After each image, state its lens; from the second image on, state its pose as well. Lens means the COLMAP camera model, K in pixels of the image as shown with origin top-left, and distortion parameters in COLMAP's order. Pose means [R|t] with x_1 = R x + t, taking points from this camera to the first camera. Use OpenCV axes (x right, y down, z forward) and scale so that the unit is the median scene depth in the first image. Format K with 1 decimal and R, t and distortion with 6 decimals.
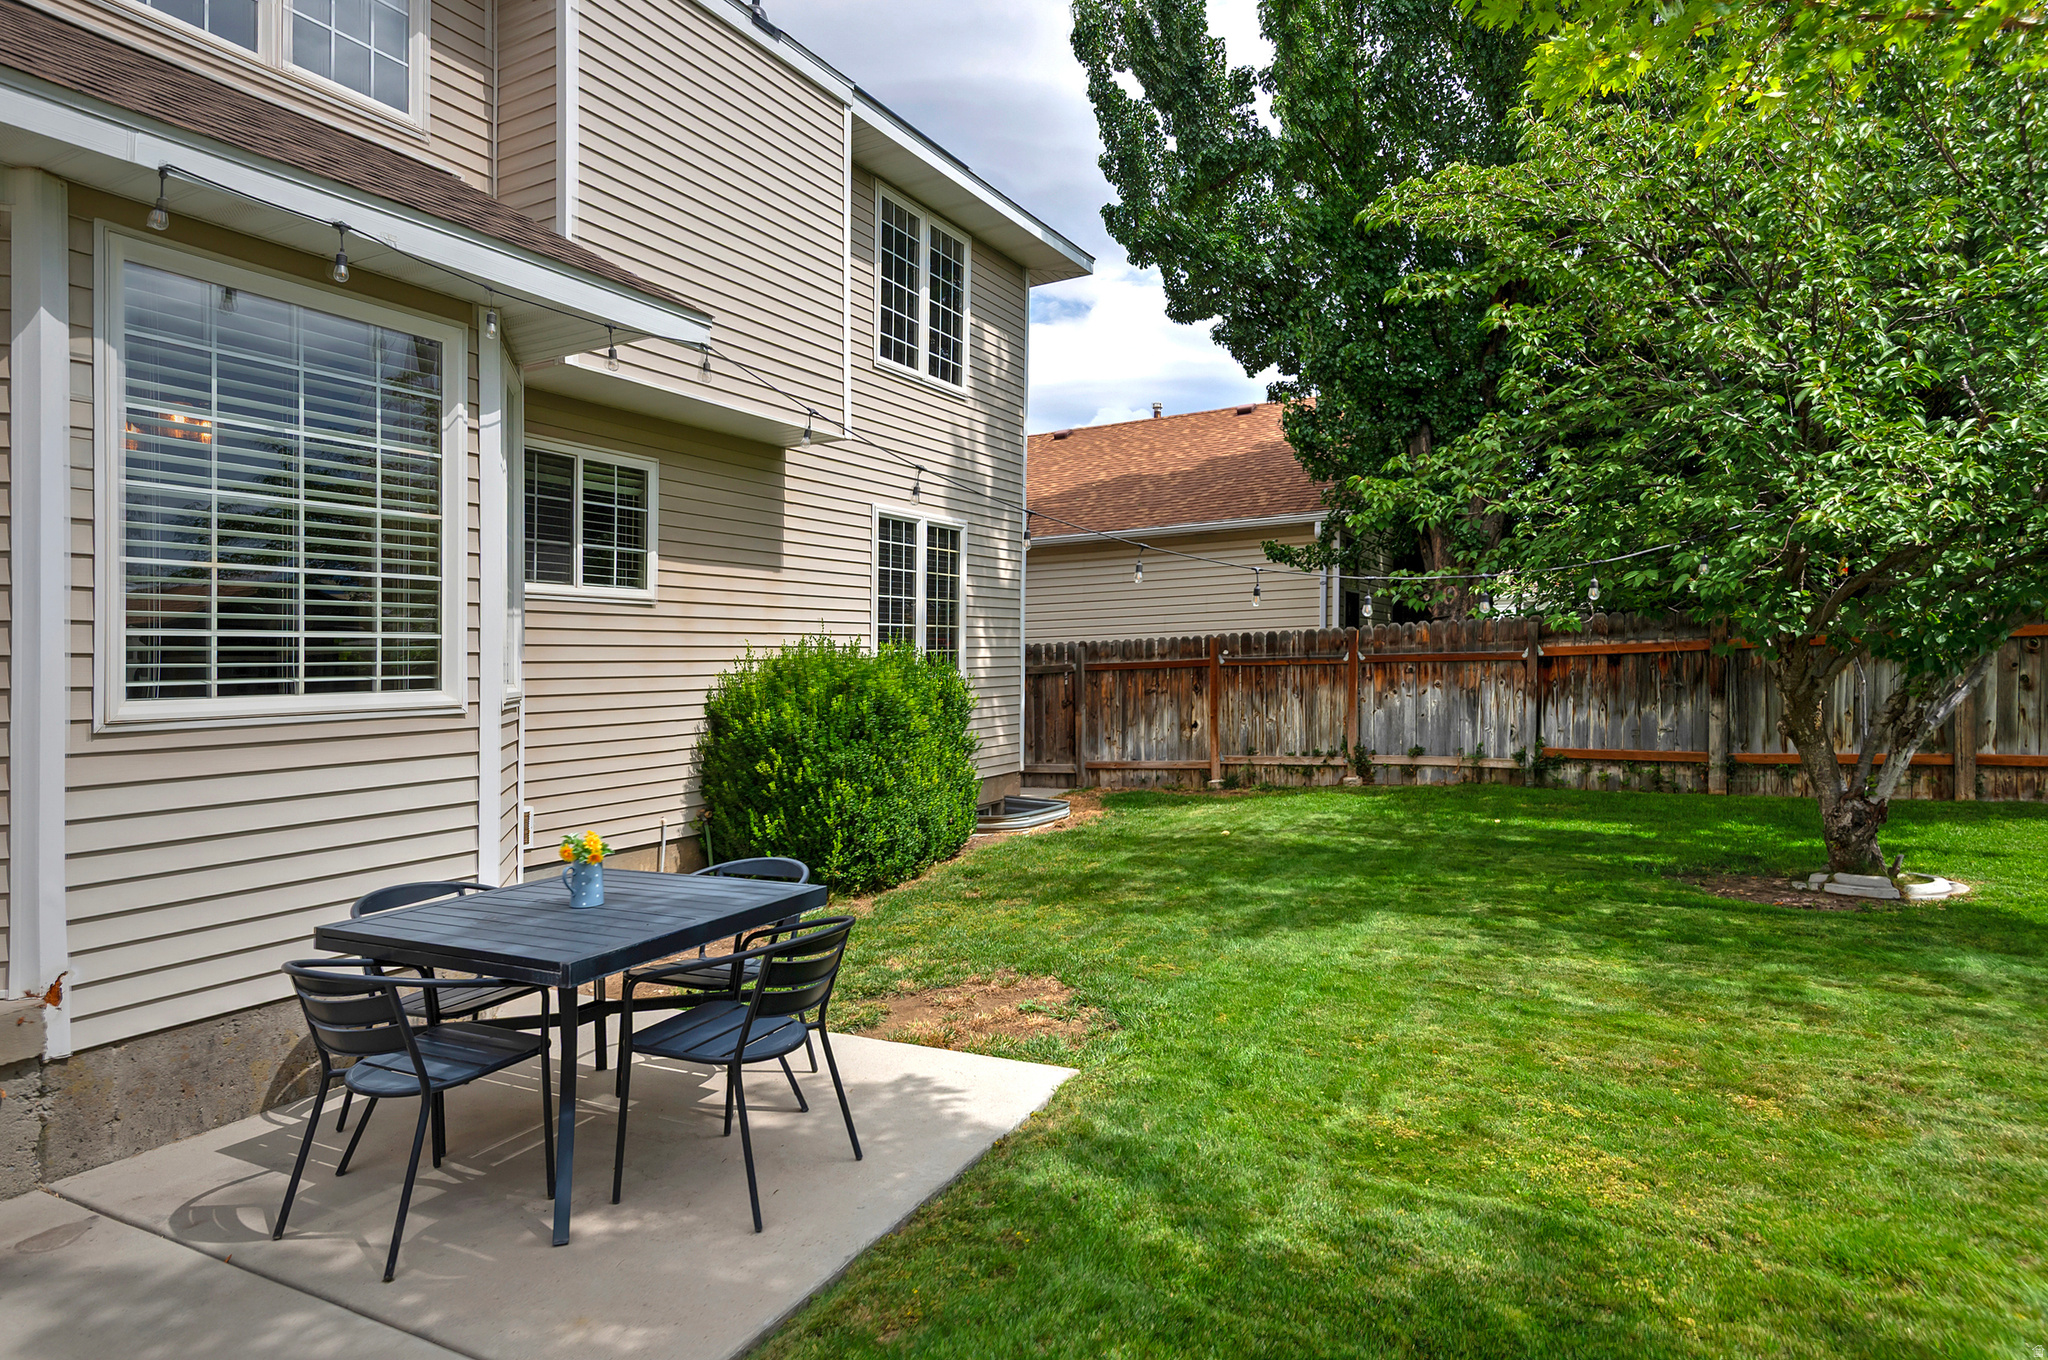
lens RADIAL K [[1092.9, 0, 1008.9], [0, 1092.9, 670.5], [0, 0, 1]] dist [0.017539, -0.005550]
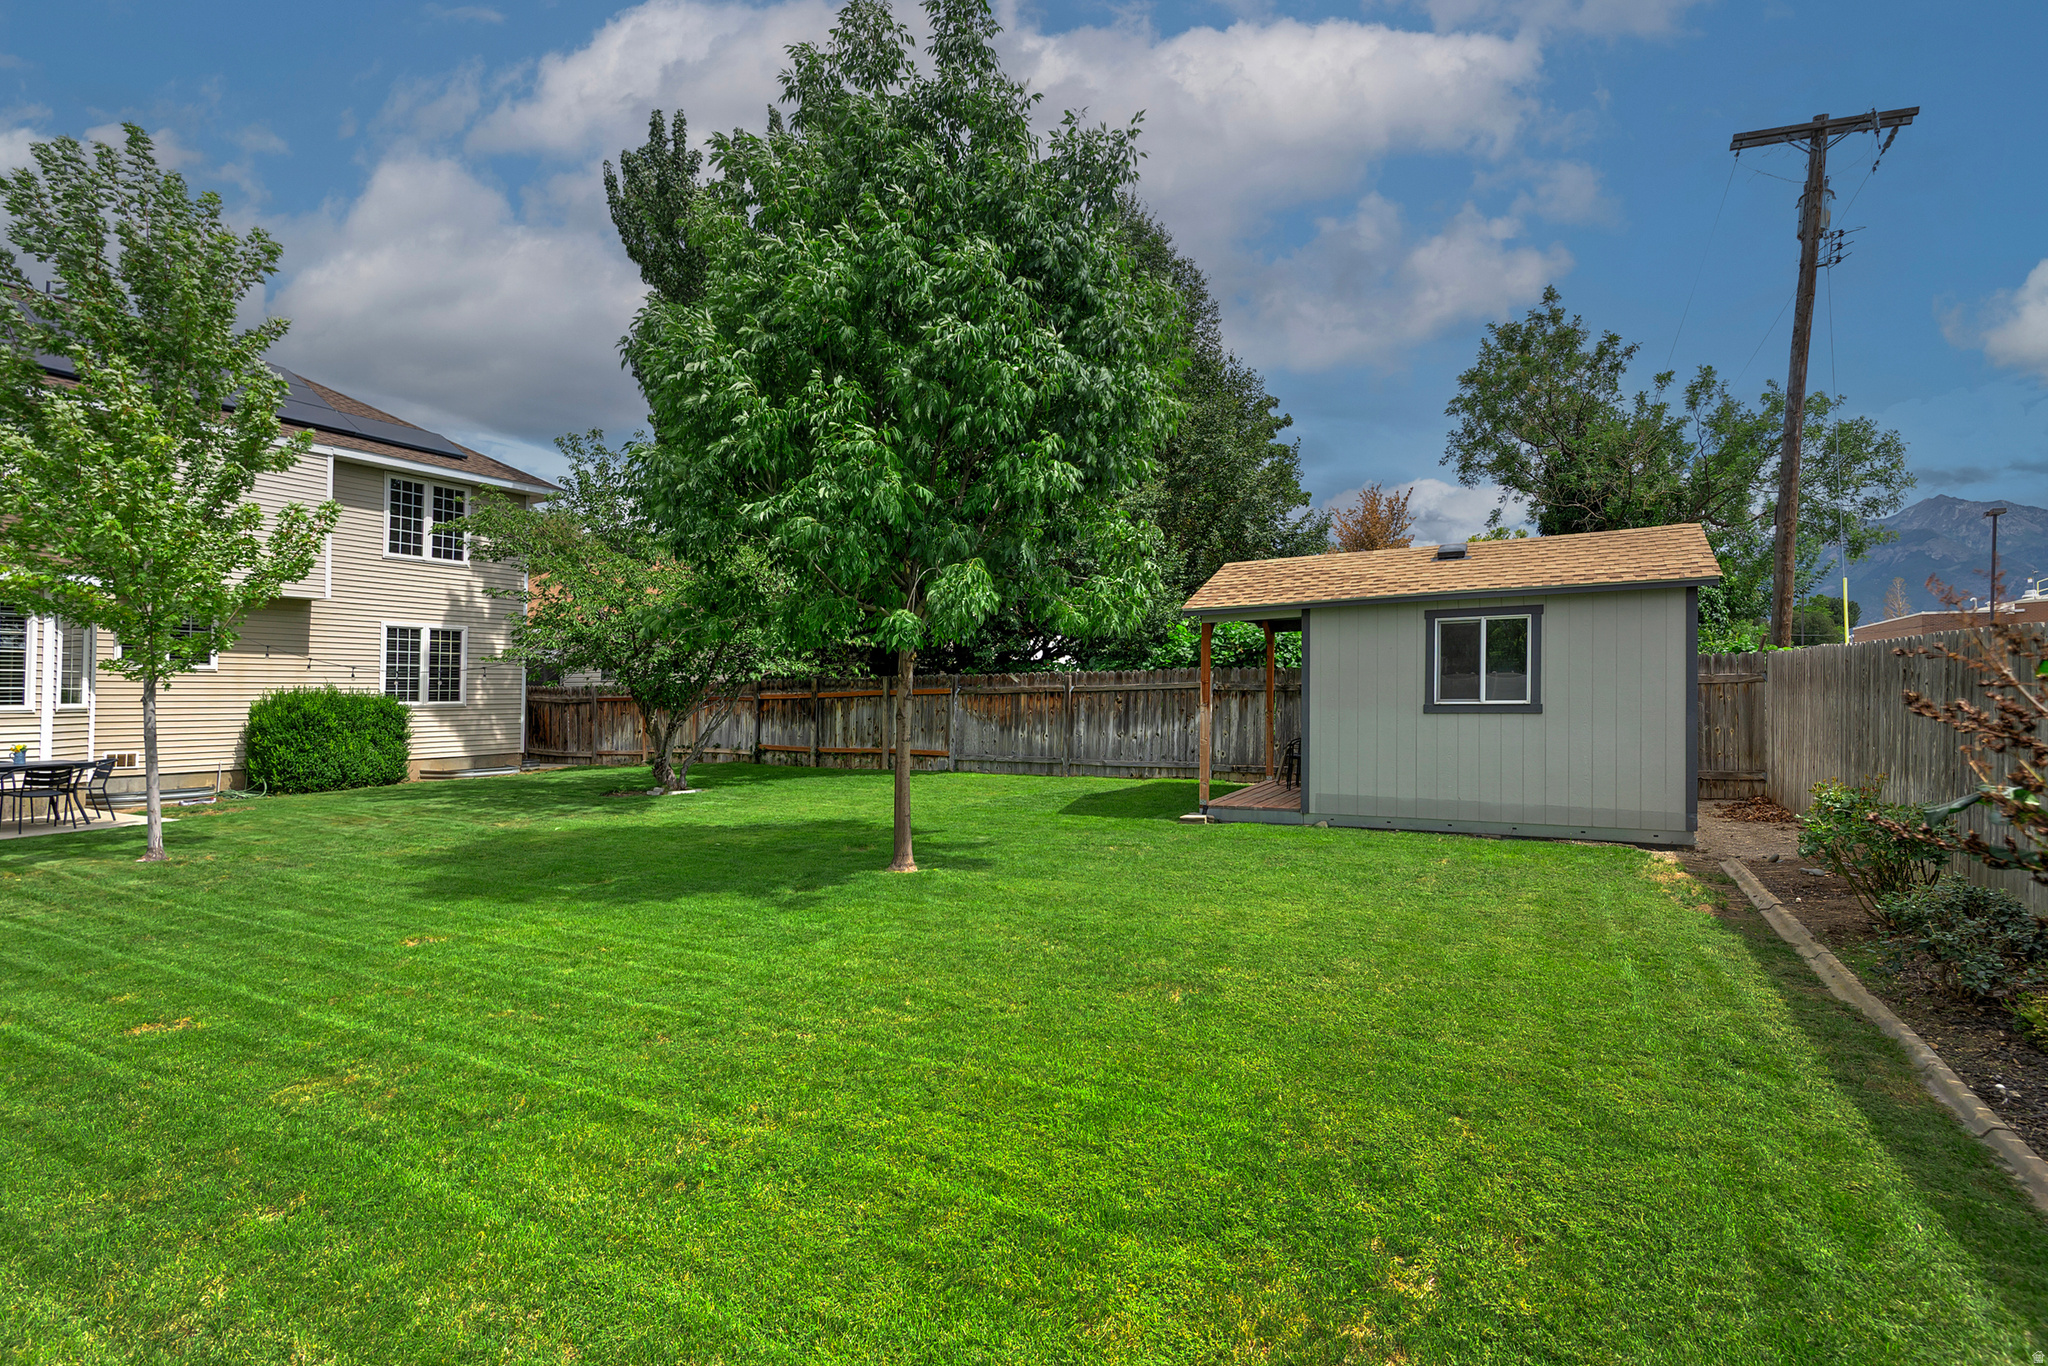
lens RADIAL K [[954.2, 0, 1103.6], [0, 954.2, 677.5], [0, 0, 1]] dist [0.015287, -0.009167]
pose [[0.999812, 0.019057, 0.003693, 1.205596], [-0.018974, 0.999594, -0.021278, -0.029333], [-0.004097, 0.021204, 0.999767, -0.822187]]
